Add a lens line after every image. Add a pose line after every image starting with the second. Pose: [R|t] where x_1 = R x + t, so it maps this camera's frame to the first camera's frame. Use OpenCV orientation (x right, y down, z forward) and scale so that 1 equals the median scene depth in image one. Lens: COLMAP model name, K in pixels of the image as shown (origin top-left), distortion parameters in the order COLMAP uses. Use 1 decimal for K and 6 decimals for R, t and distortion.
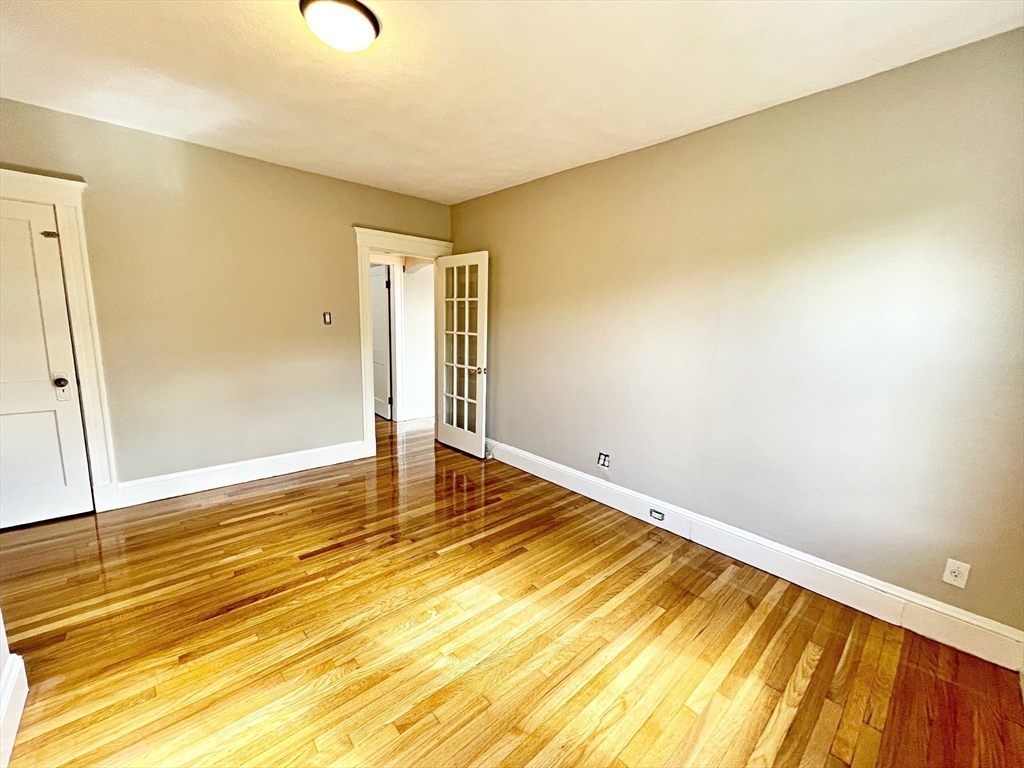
lens RADIAL K [[415.4, 0, 512.4], [0, 415.4, 385.0], [0, 0, 1]] dist [0.000644, 0.000864]
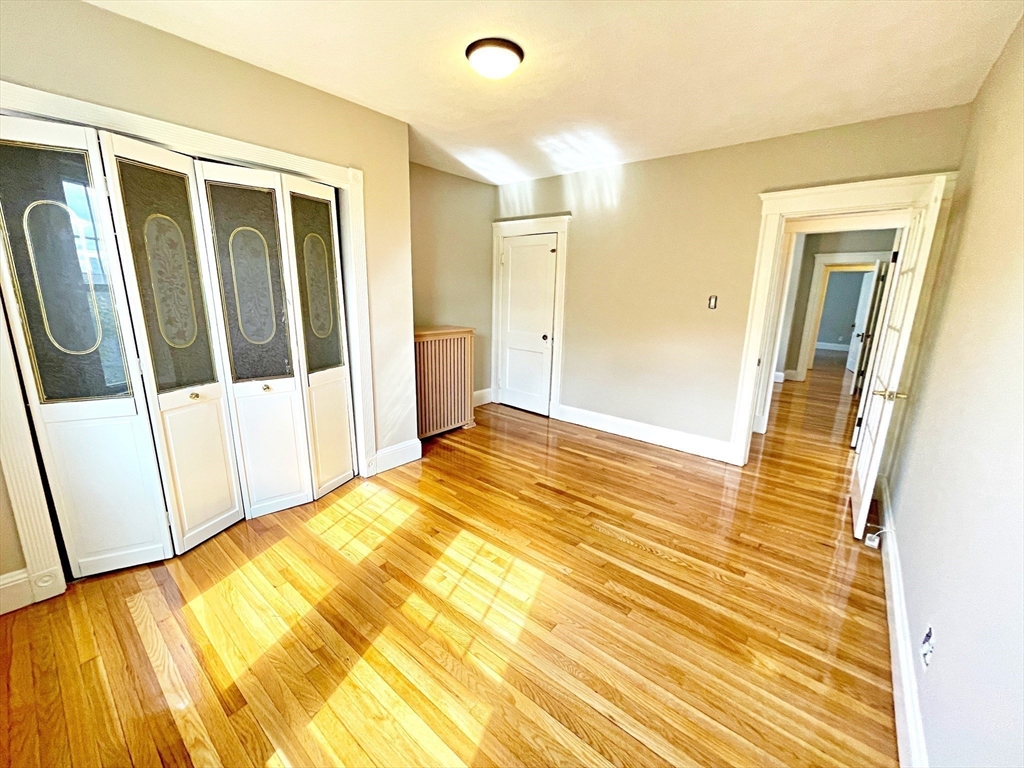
lens RADIAL K [[415.4, 0, 517.3], [0, 415.4, 383.9], [0, 0, 1]] dist [0.000644, 0.000864]
pose [[0.151331, 0.190621, -0.969929, 0.592941], [-0.179896, 0.970154, 0.162598, -0.073624], [0.971976, 0.149880, 0.181106, 0.577359]]
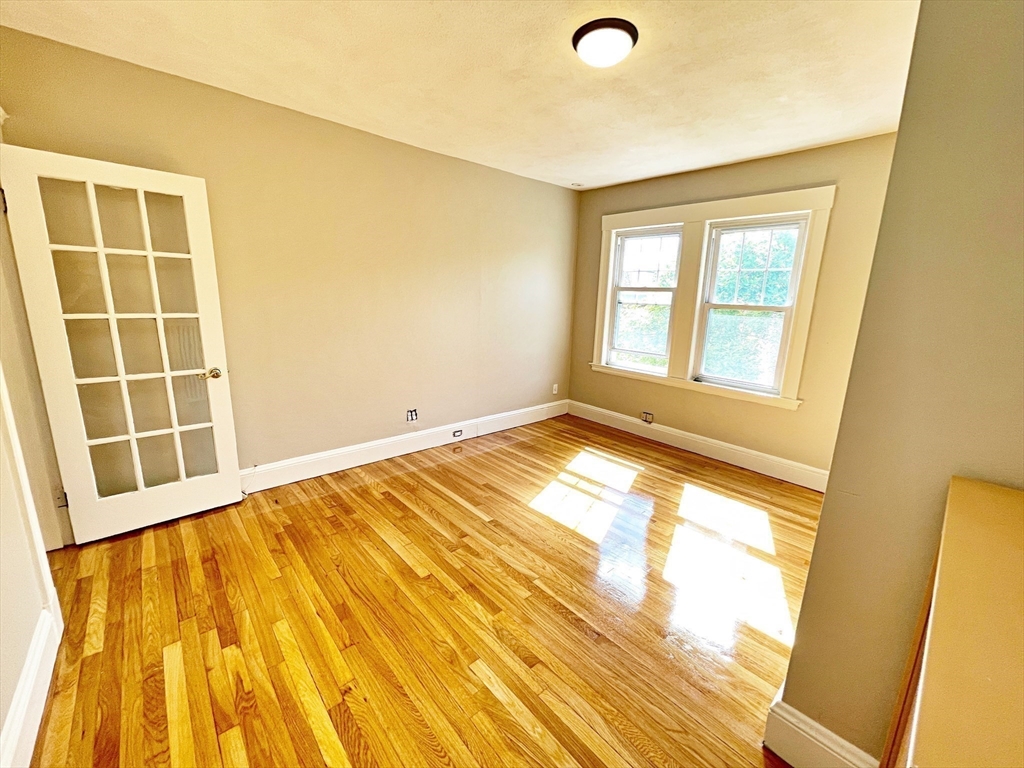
lens RADIAL K [[415.4, 0, 515.9], [0, 415.4, 385.0], [0, 0, 1]] dist [0.000644, 0.000864]
pose [[0.006287, -0.233863, 0.972249, -1.023949], [0.134247, 0.963664, 0.230930, -0.149104], [-0.990928, 0.129070, 0.037454, 0.771238]]
